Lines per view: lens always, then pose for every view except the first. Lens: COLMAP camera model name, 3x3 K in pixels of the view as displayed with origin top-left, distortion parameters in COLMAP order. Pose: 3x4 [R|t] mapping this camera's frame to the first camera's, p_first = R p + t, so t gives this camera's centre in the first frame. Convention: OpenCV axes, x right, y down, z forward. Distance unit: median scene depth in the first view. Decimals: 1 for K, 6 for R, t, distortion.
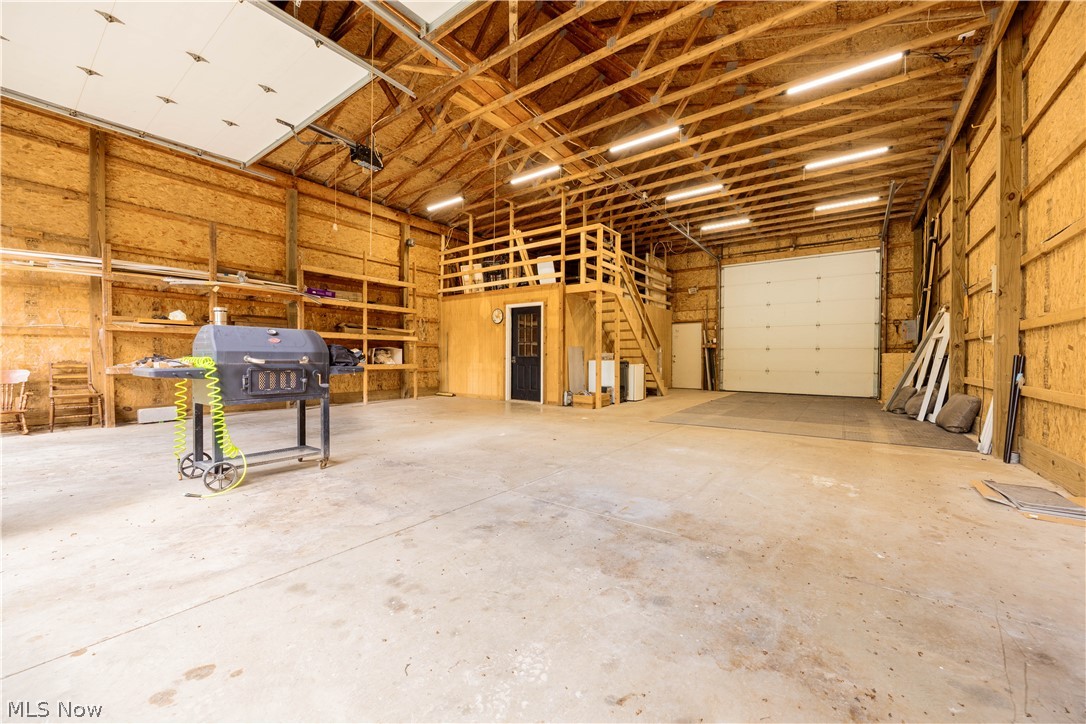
lens RADIAL K [[424.7, 0, 544.7], [0, 424.7, 362.0], [0, 0, 1]] dist [0.001062, 0.000324]
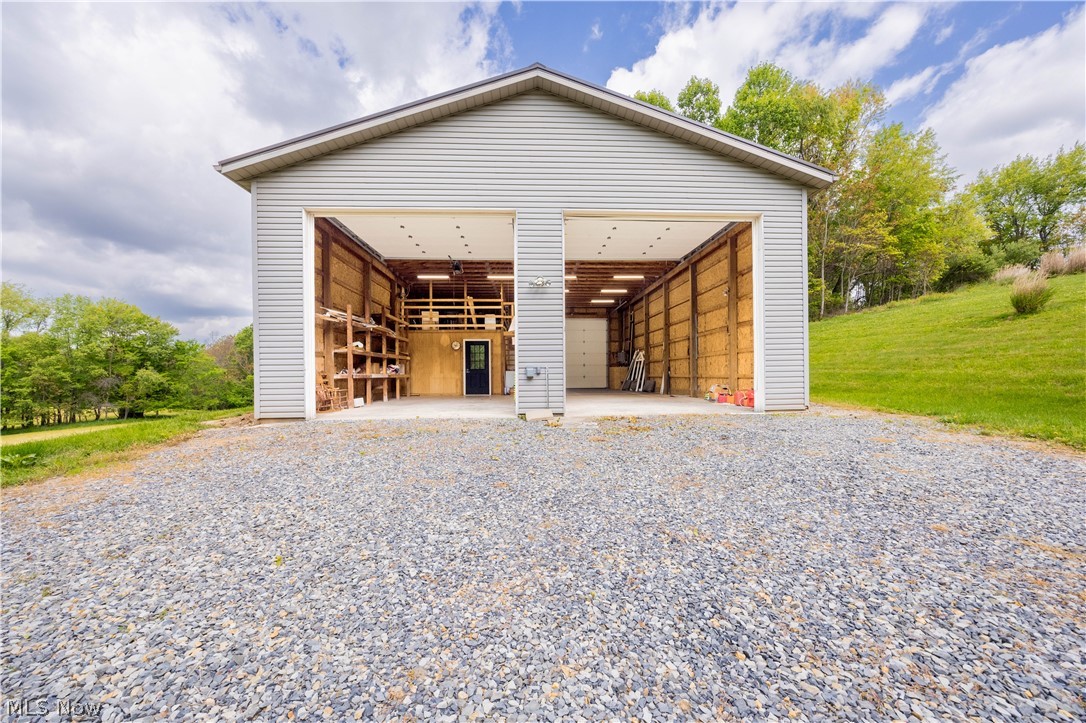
lens RADIAL K [[424.7, 0, 543.6], [0, 424.7, 368.3], [0, 0, 1]] dist [0.001062, 0.000324]
pose [[0.781226, -0.002843, 0.624242, -0.900283], [0.019161, 0.999628, -0.019426, 0.022326], [-0.623954, 0.027137, 0.780990, -0.535614]]
